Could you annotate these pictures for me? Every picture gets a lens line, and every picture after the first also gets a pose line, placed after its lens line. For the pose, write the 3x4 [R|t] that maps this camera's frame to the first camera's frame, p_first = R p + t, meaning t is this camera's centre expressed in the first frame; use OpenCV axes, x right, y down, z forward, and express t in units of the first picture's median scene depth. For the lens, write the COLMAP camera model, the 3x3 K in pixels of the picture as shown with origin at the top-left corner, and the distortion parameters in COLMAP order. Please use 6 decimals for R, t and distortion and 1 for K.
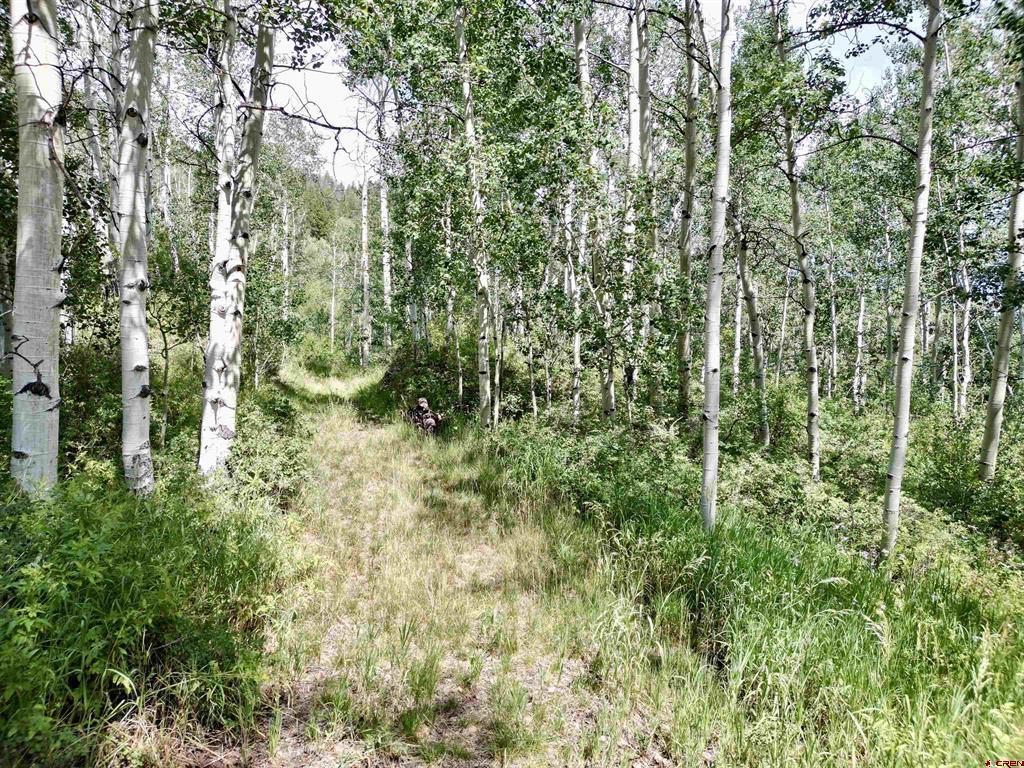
lens RADIAL K [[718.7, 0, 511.7], [0, 718.7, 387.6], [0, 0, 1]] dist [0.063797, -0.051403]
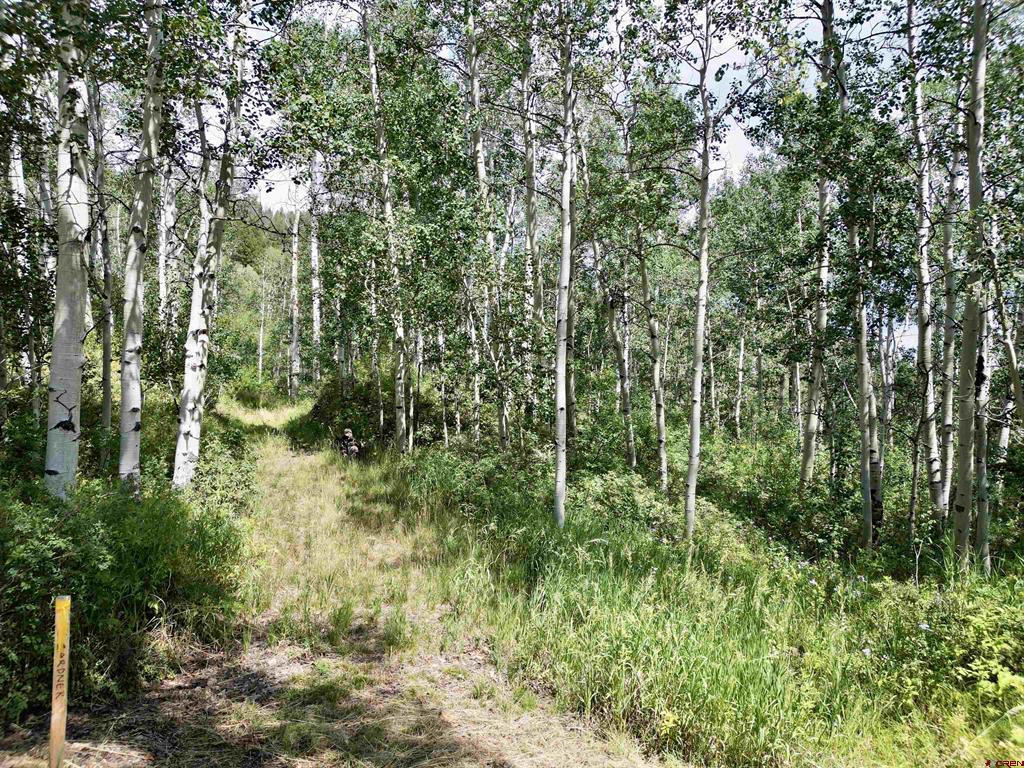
lens RADIAL K [[718.7, 0, 509.1], [0, 718.7, 381.3], [0, 0, 1]] dist [0.063797, -0.051403]
pose [[0.995786, 0.002420, 0.091674, 0.054312], [0.001966, 0.998859, -0.047721, -0.010591], [-0.091685, 0.047700, 0.994645, -0.356111]]
